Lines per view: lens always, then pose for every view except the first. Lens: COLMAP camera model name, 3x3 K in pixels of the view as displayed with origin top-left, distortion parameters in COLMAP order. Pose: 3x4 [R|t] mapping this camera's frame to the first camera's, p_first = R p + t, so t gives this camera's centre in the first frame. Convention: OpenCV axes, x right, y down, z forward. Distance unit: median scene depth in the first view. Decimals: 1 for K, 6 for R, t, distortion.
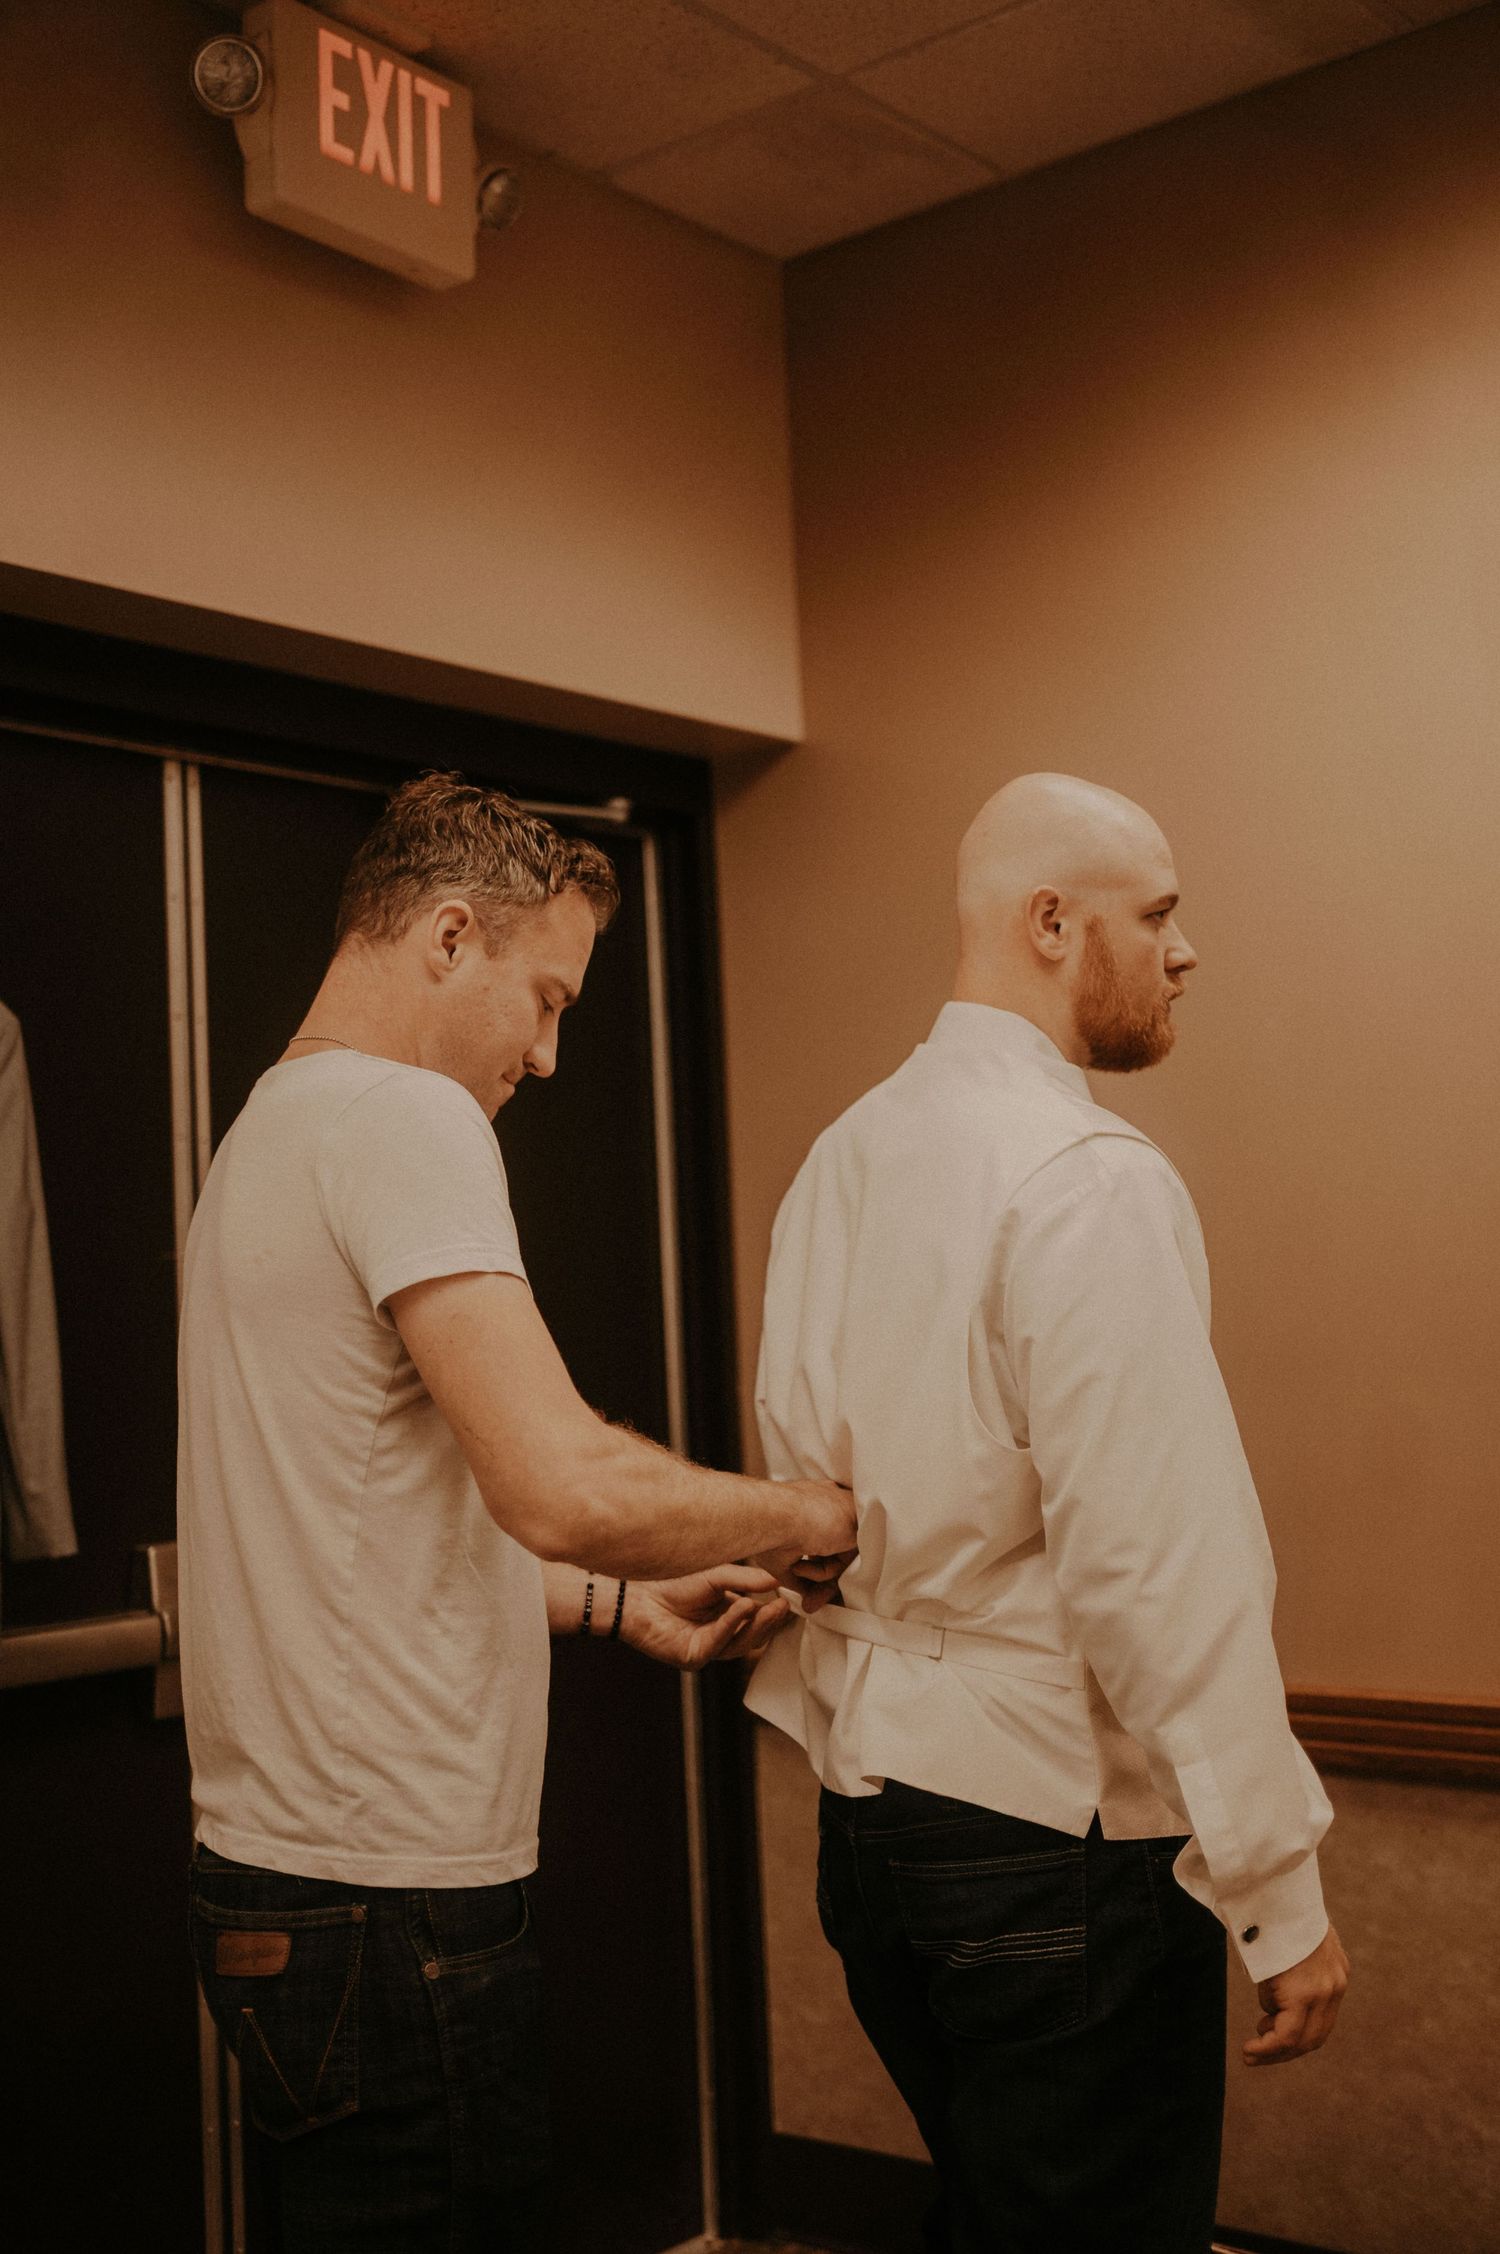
lens RADIAL K [[2593.8, 0, 750.0], [0, 2593.8, 1127.0], [0, 0, 1]] dist [-0.002776, 0.014035]
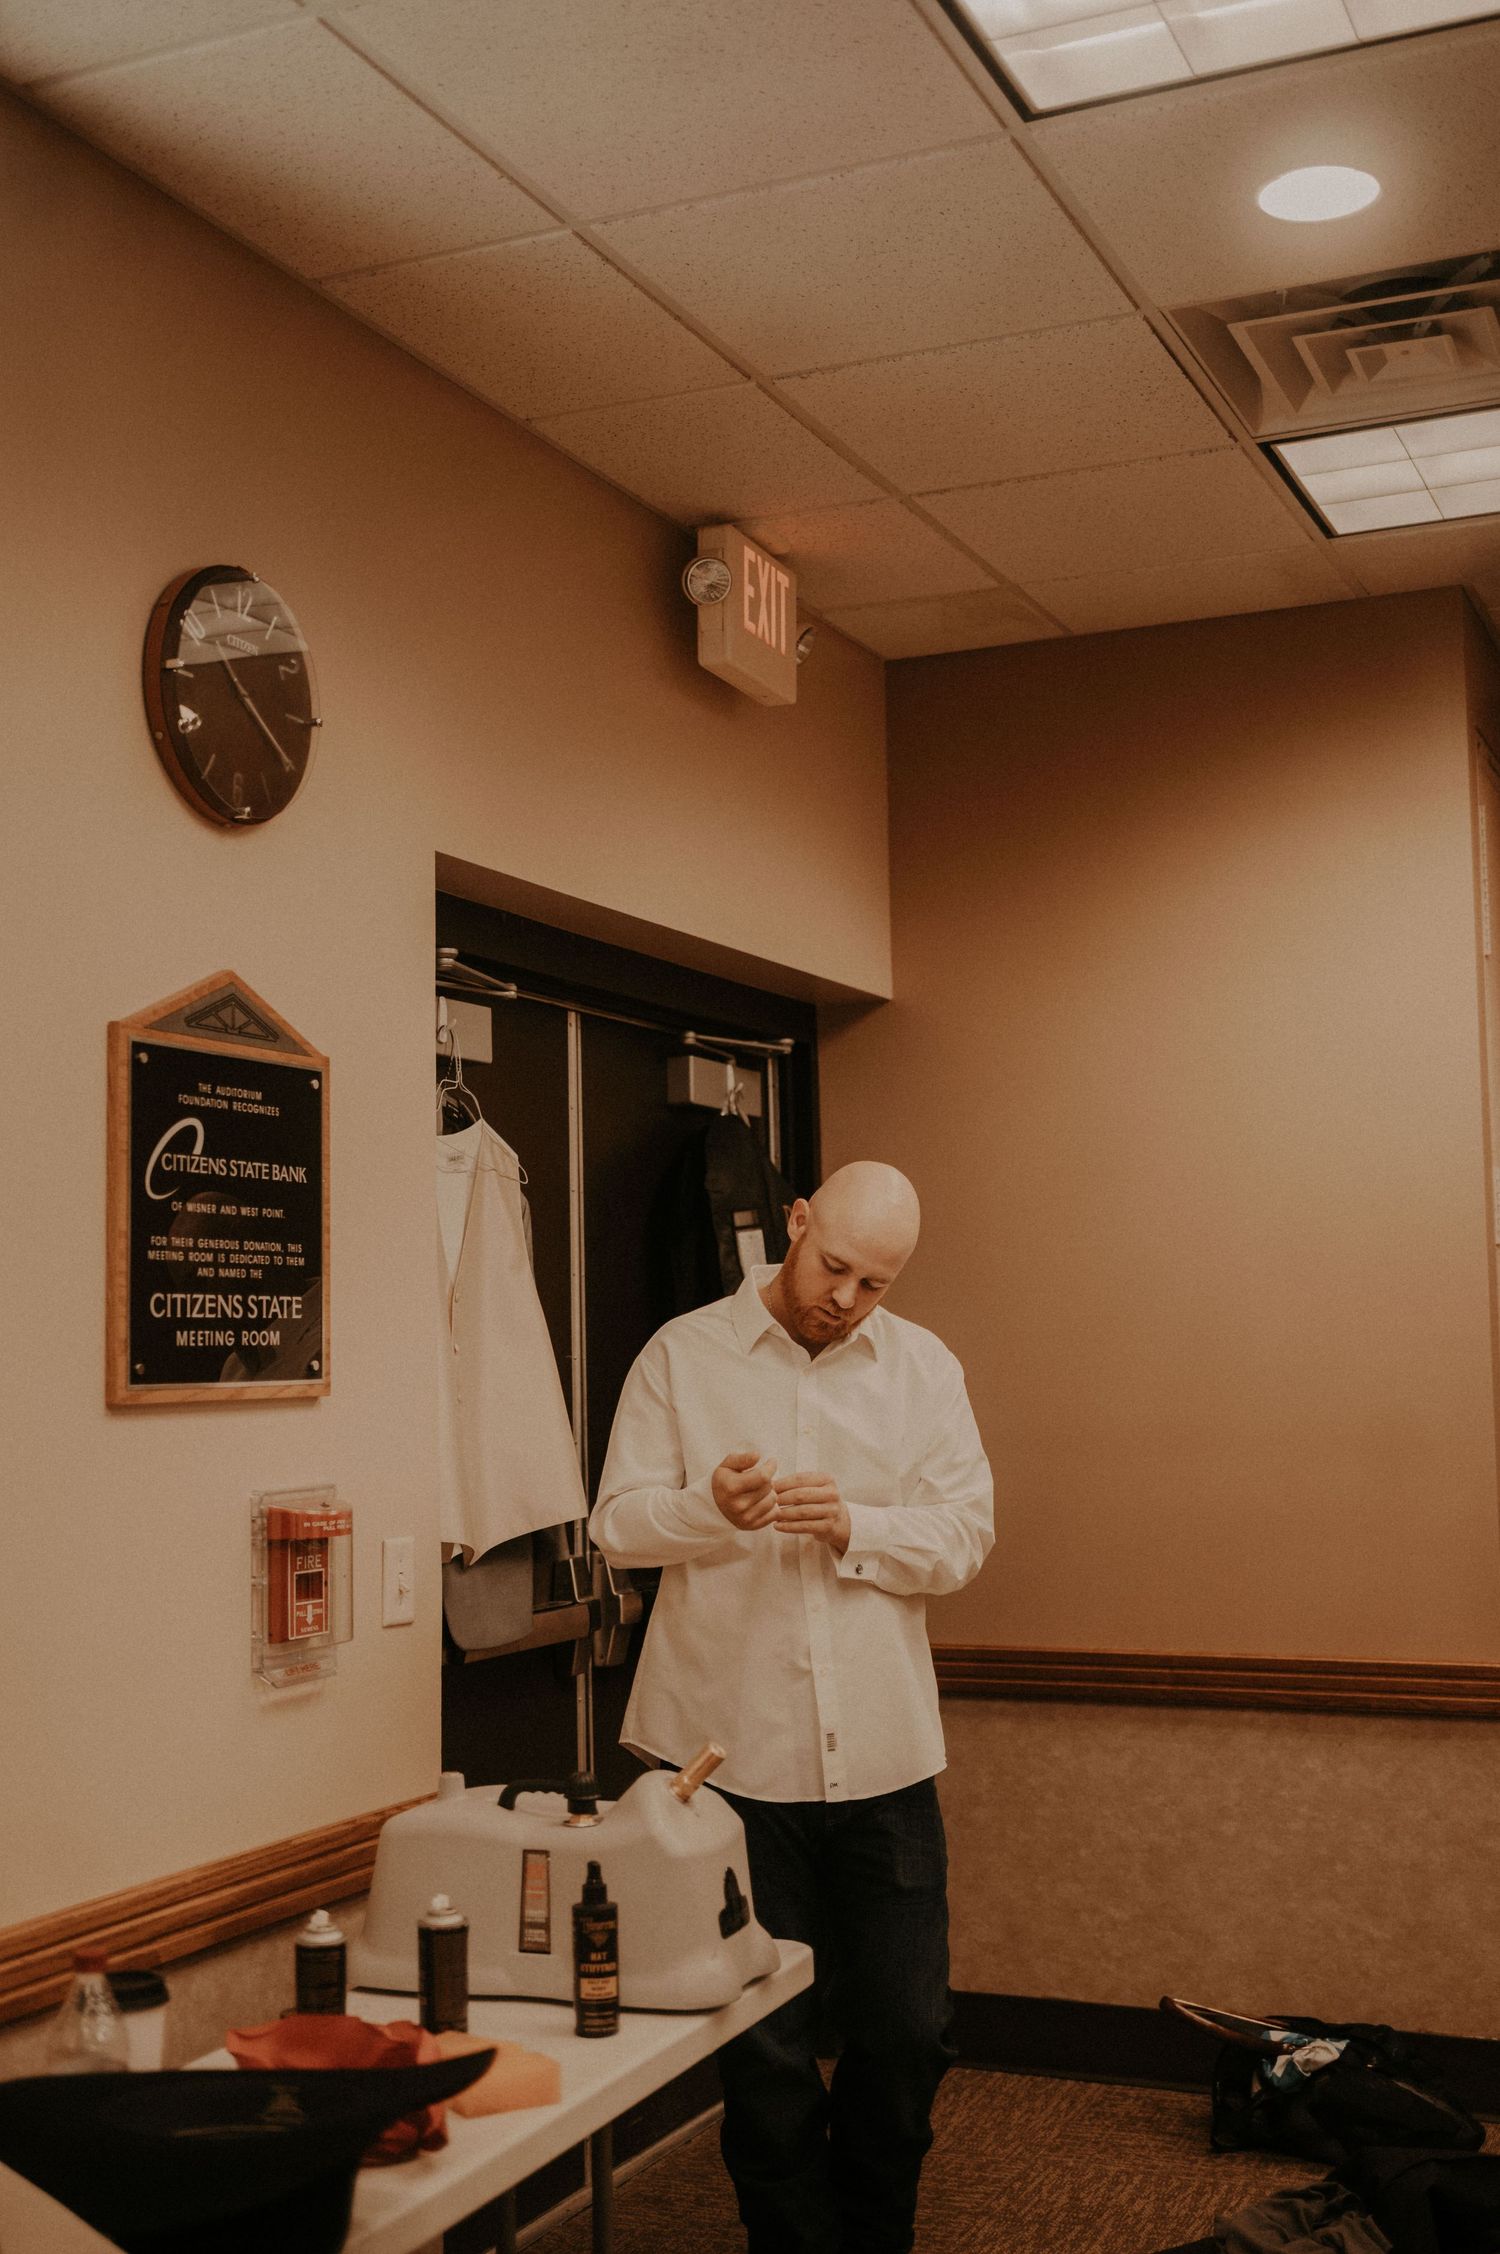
lens RADIAL K [[2593.8, 0, 750.0], [0, 2593.8, 1127.0], [0, 0, 1]] dist [-0.002776, 0.014035]
pose [[0.961000, 0.047448, 0.272449, -0.529022], [-0.041793, 0.998774, -0.026524, -0.045431], [-0.273373, 0.014103, 0.961805, -0.417671]]
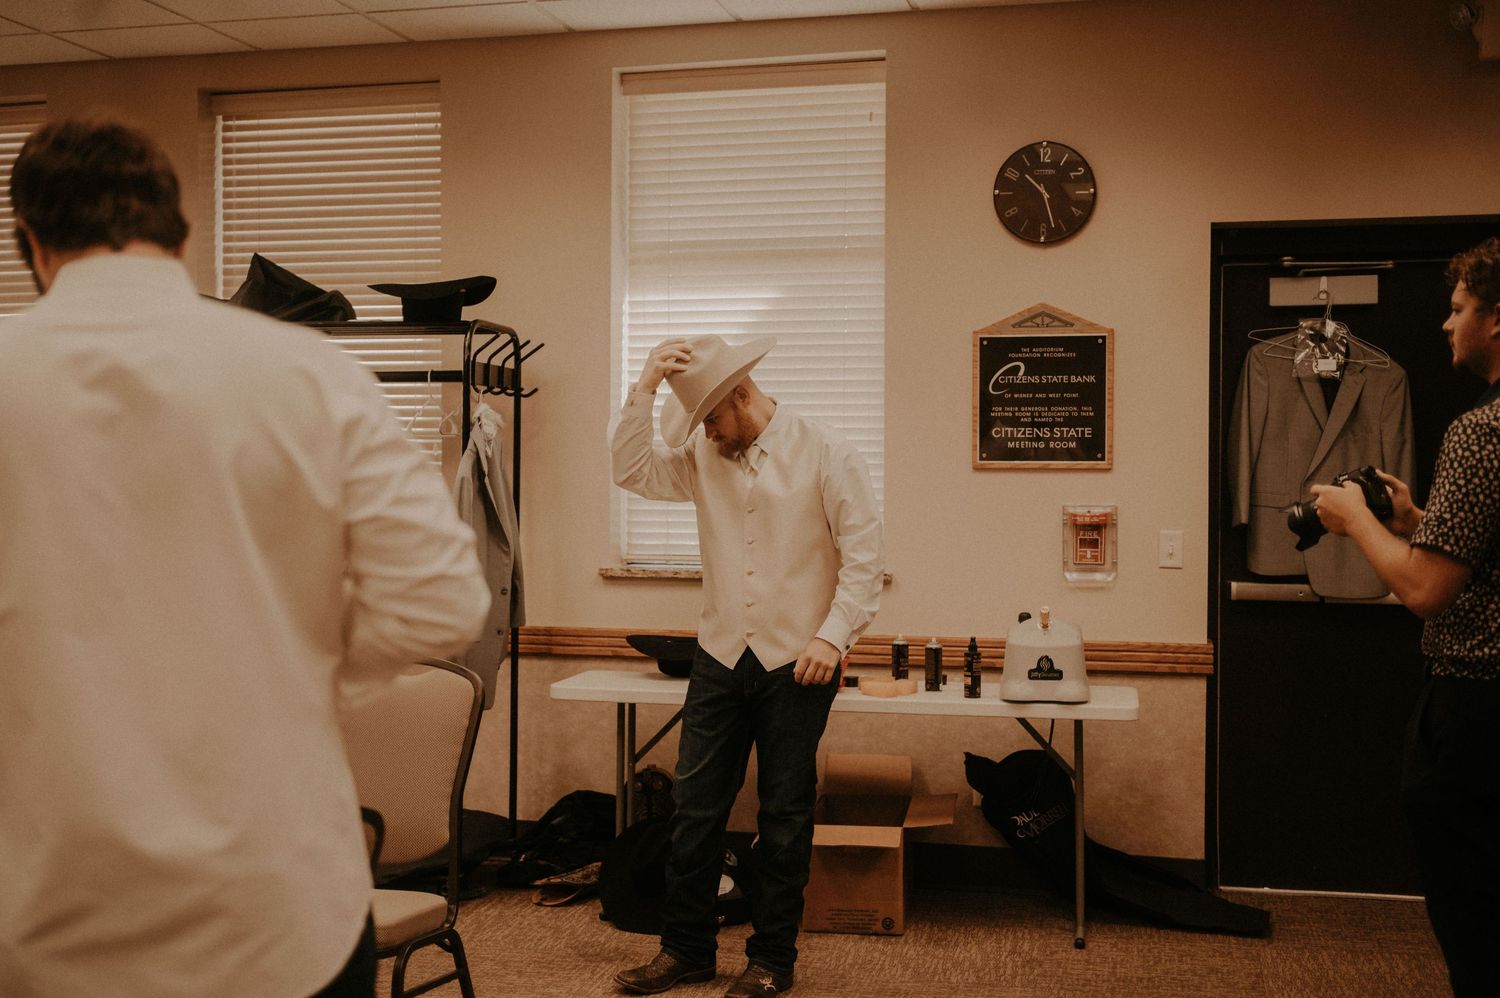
lens RADIAL K [[1726.1, 0, 750.0], [0, 1726.1, 499.0], [0, 0, 1]] dist [-0.002776, 0.014035]
pose [[0.433615, 0.058130, -0.899221, 1.029019], [0.045061, 0.995270, 0.086068, -0.091698], [0.899971, -0.077840, 0.428944, -0.413825]]
